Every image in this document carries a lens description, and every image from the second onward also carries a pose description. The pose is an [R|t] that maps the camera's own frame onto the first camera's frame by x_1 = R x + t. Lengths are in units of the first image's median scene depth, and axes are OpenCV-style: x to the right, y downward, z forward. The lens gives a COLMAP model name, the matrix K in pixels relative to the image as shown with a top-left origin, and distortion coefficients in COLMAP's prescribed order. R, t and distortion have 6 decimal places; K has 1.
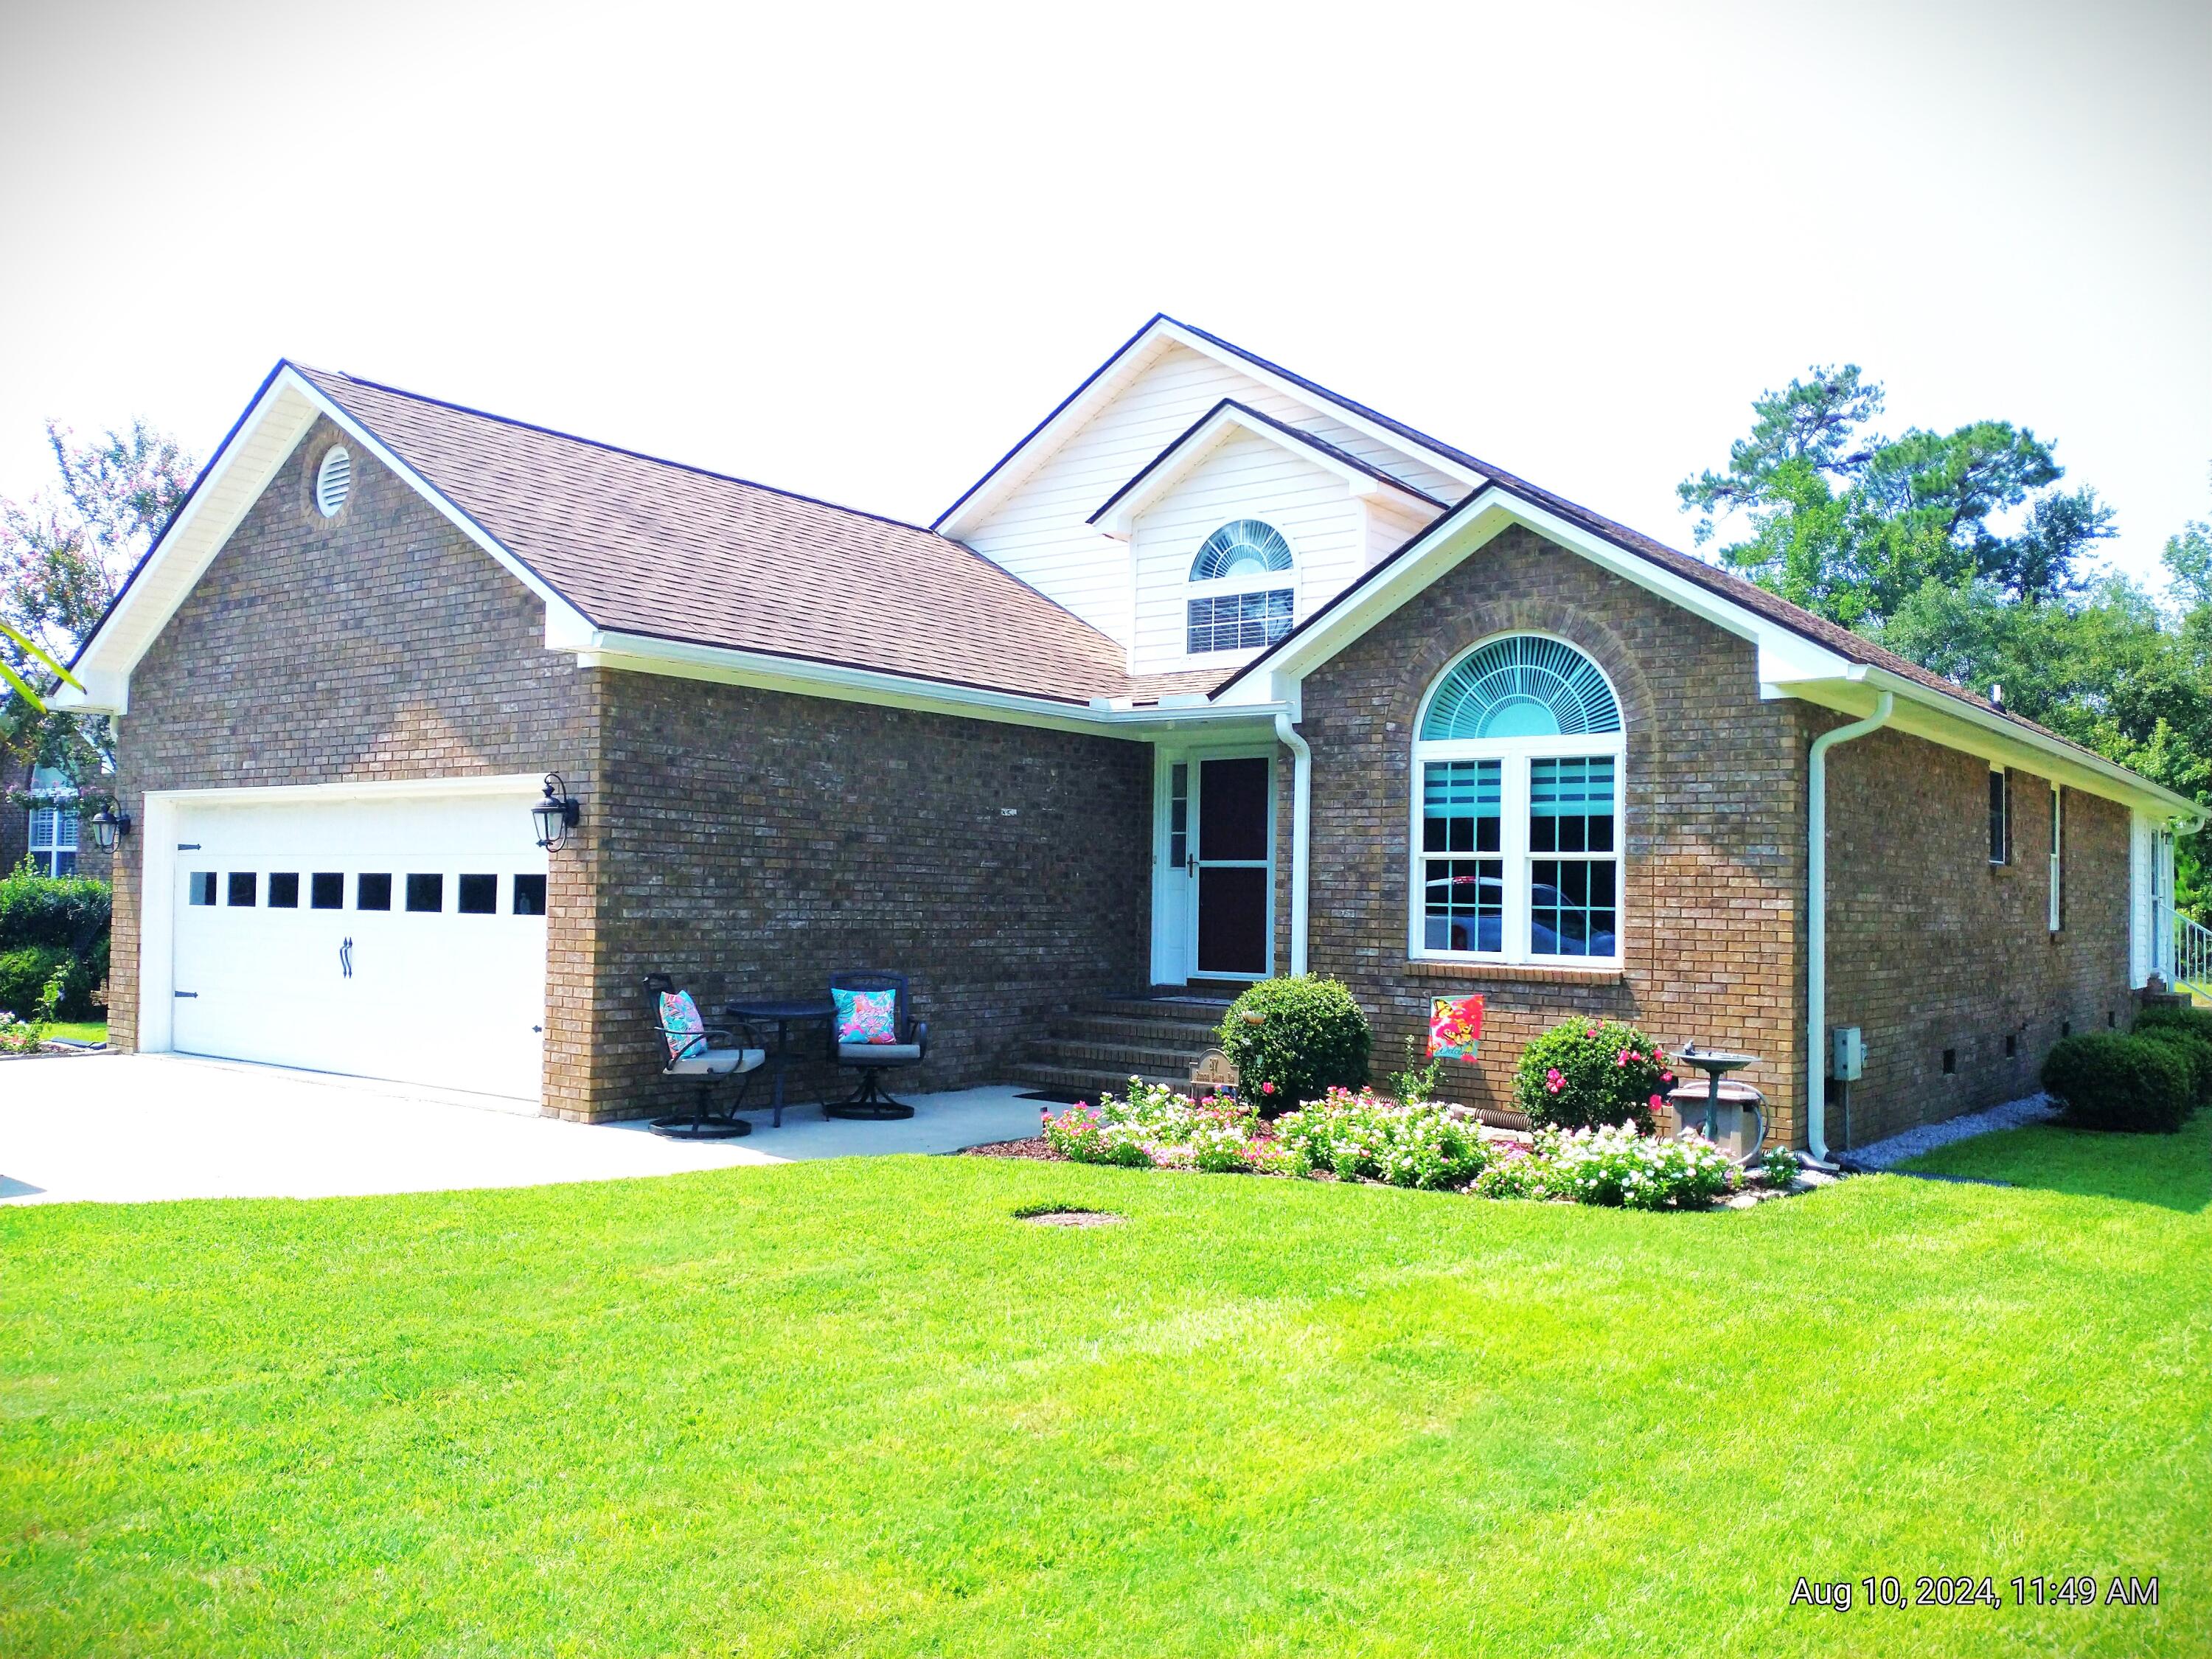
lens RADIAL K [[1786.2, 0, 1109.4], [0, 1786.2, 821.2], [0, 0, 1]] dist [0.064043, -0.137982]
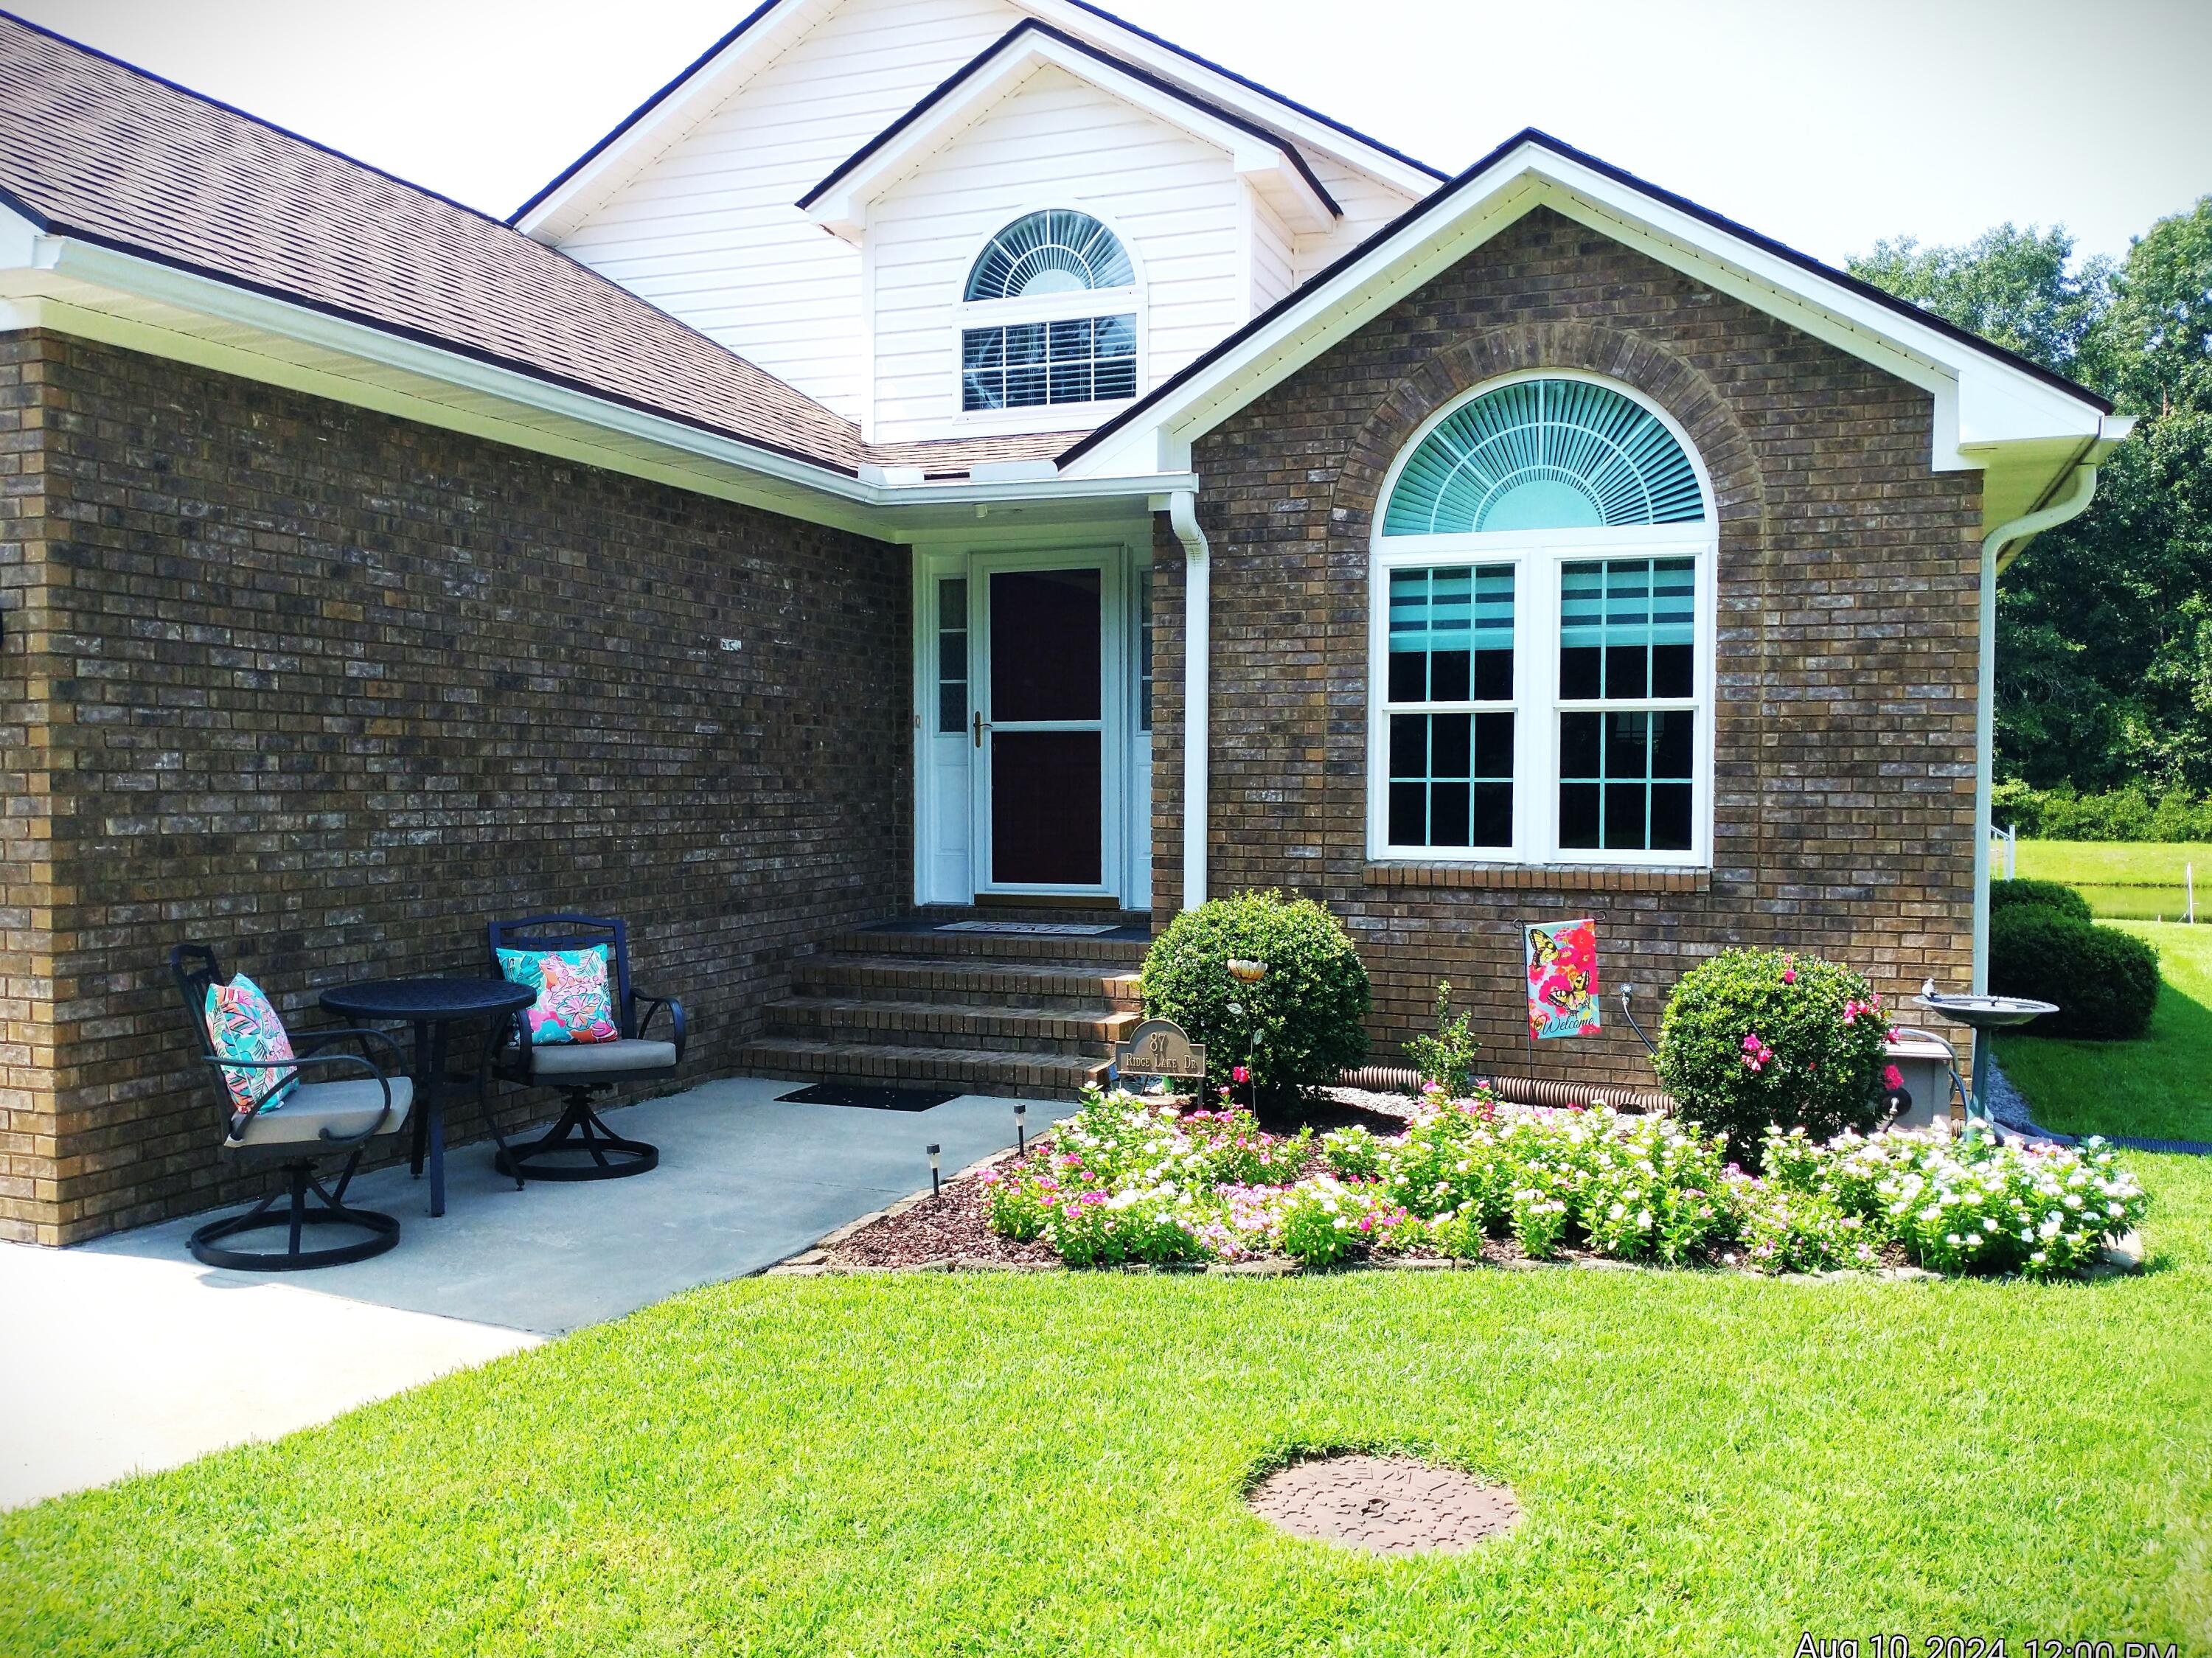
lens RADIAL K [[1903.4, 0, 1128.1], [0, 1903.4, 827.7], [0, 0, 1]] dist [0.034144, -0.095014]
pose [[0.955428, -0.025975, 0.294078, -0.136797], [0.004495, 0.997286, 0.073484, 0.011702], [-0.295188, -0.068887, 0.952952, 0.357709]]
